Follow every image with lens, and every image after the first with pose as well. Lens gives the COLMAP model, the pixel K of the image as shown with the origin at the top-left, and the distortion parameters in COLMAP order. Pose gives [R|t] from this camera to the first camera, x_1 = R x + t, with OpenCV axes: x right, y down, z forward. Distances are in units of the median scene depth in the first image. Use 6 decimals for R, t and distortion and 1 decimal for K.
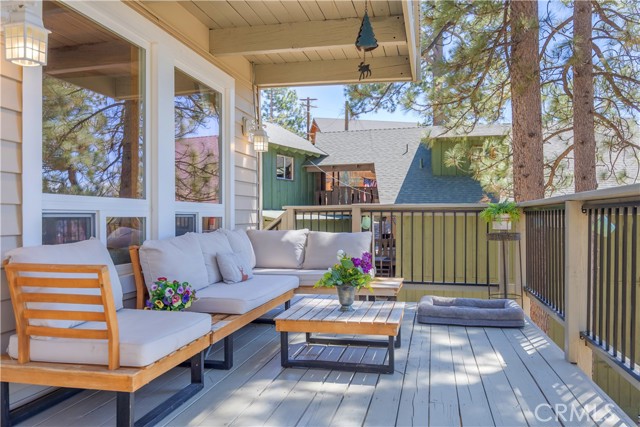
lens RADIAL K [[497.2, 0, 319.5], [0, 497.2, 214.5], [0, 0, 1]] dist [0.000142, 0.002437]
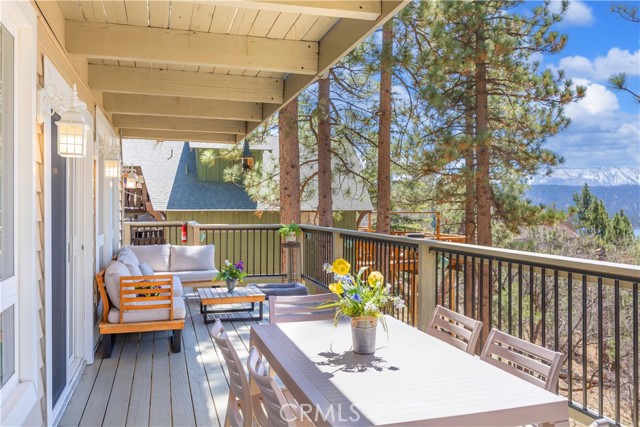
lens RADIAL K [[531.3, 0, 320.6], [0, 531.3, 211.4], [0, 0, 1]] dist [-0.002900, -0.001368]
pose [[0.871434, -0.001853, 0.490510, -0.343207], [-0.004326, 0.999925, 0.011463, -0.074018], [-0.490494, -0.012111, 0.871360, -0.489173]]
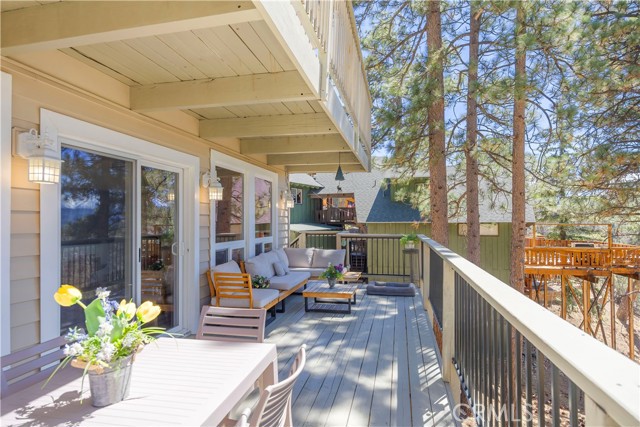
lens RADIAL K [[359.9, 0, 319.3], [0, 359.9, 215.6], [0, 0, 1]] dist [0.001230, 0.000439]
pose [[0.999993, -0.002482, 0.002872, -0.005638], [0.002505, 0.999964, -0.008158, -0.075286], [-0.002851, 0.008165, 0.999963, -0.385380]]
